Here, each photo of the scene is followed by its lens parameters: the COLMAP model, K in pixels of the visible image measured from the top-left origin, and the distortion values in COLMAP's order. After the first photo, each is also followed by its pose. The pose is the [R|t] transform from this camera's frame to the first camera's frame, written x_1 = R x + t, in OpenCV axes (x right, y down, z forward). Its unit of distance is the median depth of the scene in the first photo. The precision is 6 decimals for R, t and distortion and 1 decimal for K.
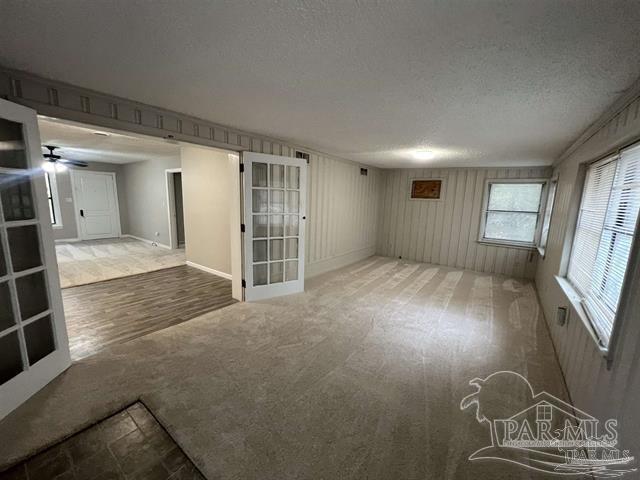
lens RADIAL K [[256.7, 0, 320.3], [0, 256.7, 241.1], [0, 0, 1]] dist [-0.000821, -0.000032]
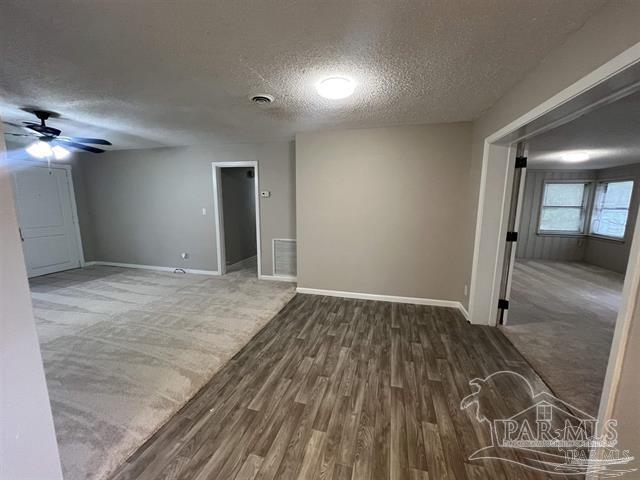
lens RADIAL K [[256.4, 0, 320.6], [0, 256.4, 240.3], [0, 0, 1]] dist [-0.001621, 0.000454]
pose [[0.925285, -0.078955, 0.370964, -0.728345], [0.082345, 0.996581, 0.006720, -0.057635], [-0.370226, 0.024329, 0.928623, 0.296072]]
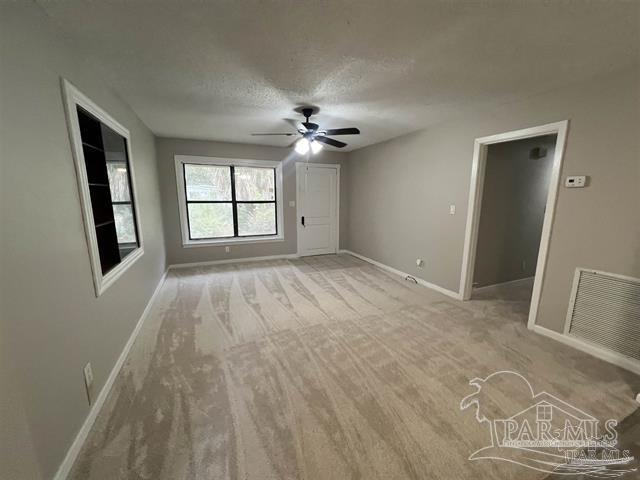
lens RADIAL K [[256.7, 0, 320.3], [0, 256.7, 241.1], [0, 0, 1]] dist [-0.000821, -0.000032]
pose [[0.870170, 0.063565, -0.488634, -0.732480], [-0.062337, 0.997878, 0.018801, -0.095116], [0.488792, 0.014100, 0.872286, 0.529844]]
